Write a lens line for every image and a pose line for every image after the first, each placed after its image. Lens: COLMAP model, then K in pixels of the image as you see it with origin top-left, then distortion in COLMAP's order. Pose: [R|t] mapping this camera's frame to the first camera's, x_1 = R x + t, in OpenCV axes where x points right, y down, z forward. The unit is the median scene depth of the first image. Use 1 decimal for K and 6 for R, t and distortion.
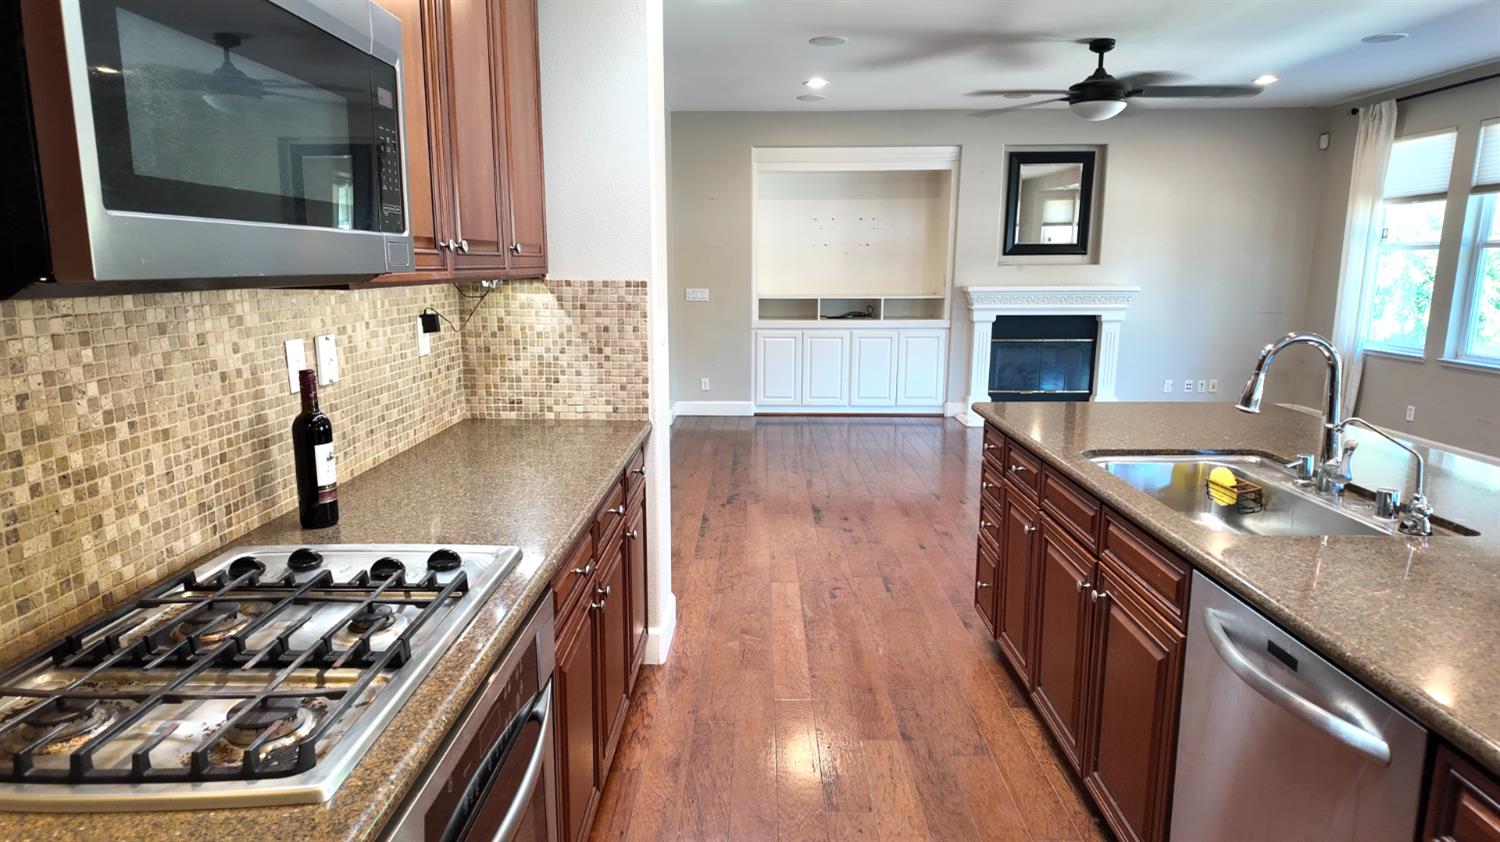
lens RADIAL K [[879.5, 0, 750.0], [0, 879.5, 421.0], [0, 0, 1]] dist [0.107260, -0.093399]
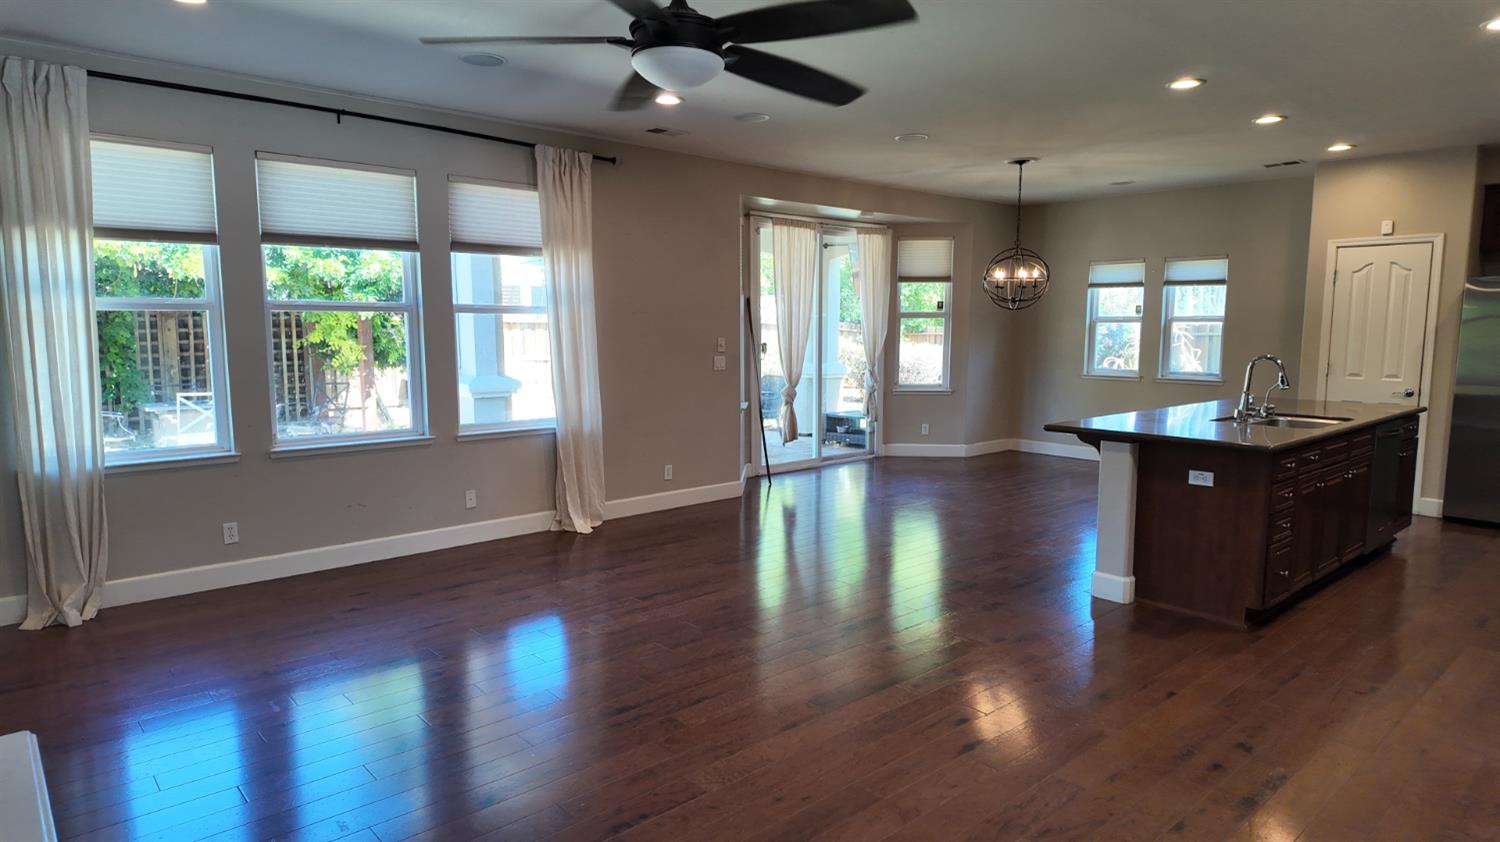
lens RADIAL K [[872.3, 0, 749.1], [0, 872.3, 432.2], [0, 0, 1]] dist [0.036116, -0.038565]
pose [[-0.674249, -0.090426, 0.732947, -0.049925], [0.129005, 0.962794, 0.237456, -0.159191], [-0.727149, 0.254658, -0.637498, 0.894715]]
